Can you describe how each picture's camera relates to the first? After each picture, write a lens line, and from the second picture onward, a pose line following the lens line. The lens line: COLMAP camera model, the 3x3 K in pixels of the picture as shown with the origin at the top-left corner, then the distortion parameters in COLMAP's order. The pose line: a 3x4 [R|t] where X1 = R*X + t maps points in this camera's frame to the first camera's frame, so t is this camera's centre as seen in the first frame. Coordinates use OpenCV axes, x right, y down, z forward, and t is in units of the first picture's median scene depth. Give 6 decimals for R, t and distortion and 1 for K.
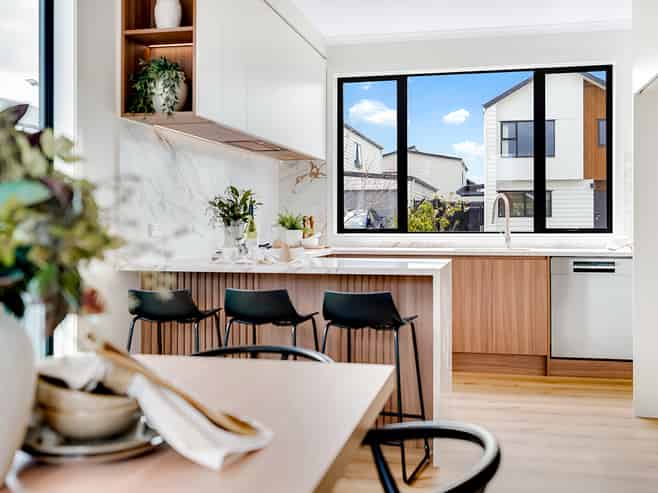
lens RADIAL K [[779.6, 0, 328.0], [0, 779.6, 244.1], [0, 0, 1]] dist [0.030199, 0.000000]
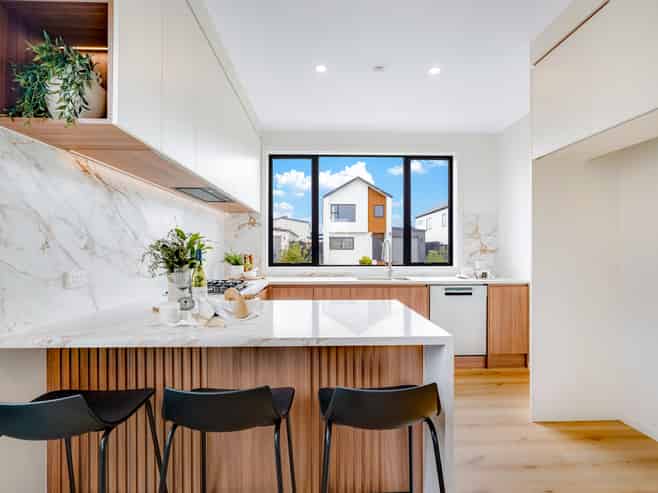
lens RADIAL K [[336.4, 0, 328.5], [0, 336.4, 252.2], [0, 0, 1]] dist [0.003067, 0.000295]
pose [[0.968572, -0.000451, 0.248731, -0.039229], [0.006095, 0.999741, -0.021924, -0.029629], [-0.248657, 0.022751, 0.968324, 0.459711]]
